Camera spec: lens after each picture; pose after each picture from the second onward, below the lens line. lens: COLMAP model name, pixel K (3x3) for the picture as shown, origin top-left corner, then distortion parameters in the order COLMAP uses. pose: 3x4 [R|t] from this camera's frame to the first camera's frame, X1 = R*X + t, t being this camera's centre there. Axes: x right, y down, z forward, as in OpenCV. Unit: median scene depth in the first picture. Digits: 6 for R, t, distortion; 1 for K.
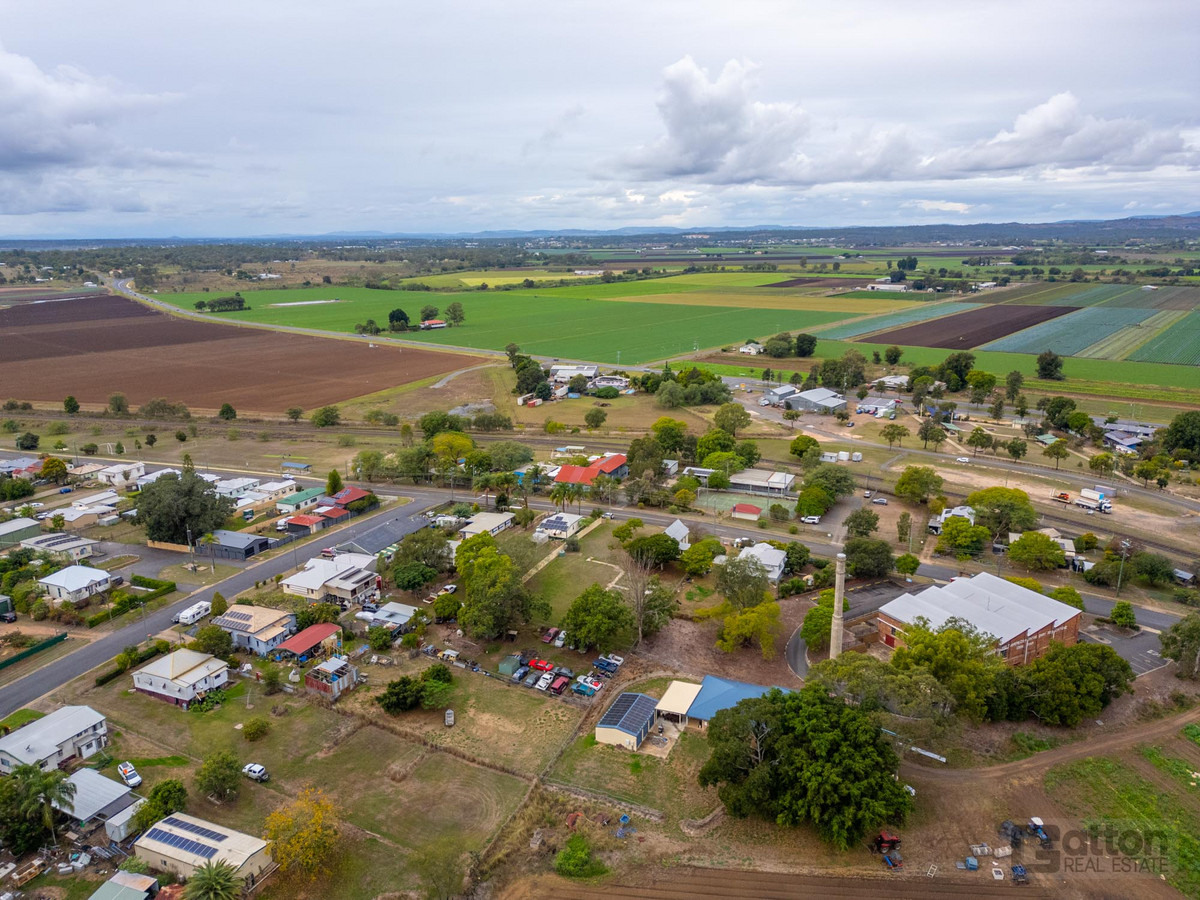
lens RADIAL K [[842.2, 0, 609.3], [0, 842.2, 445.4], [0, 0, 1]] dist [0.080068, -0.077988]
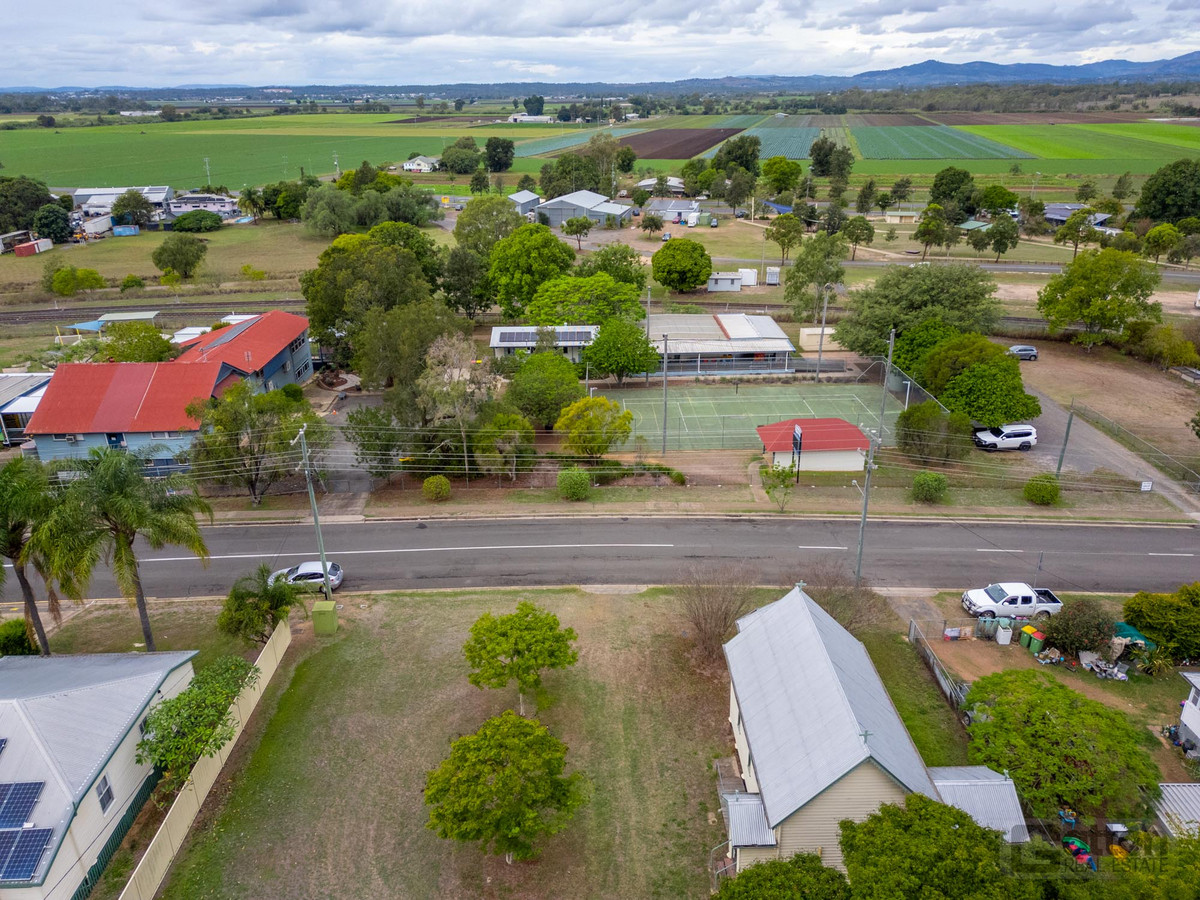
lens RADIAL K [[842.2, 0, 609.3], [0, 842.2, 445.4], [0, 0, 1]] dist [0.080068, -0.077988]
pose [[0.902090, -0.165807, 0.398425, -0.006847], [0.106620, 0.980254, 0.166536, 0.012384], [-0.418170, -0.107750, 0.901955, 0.396134]]
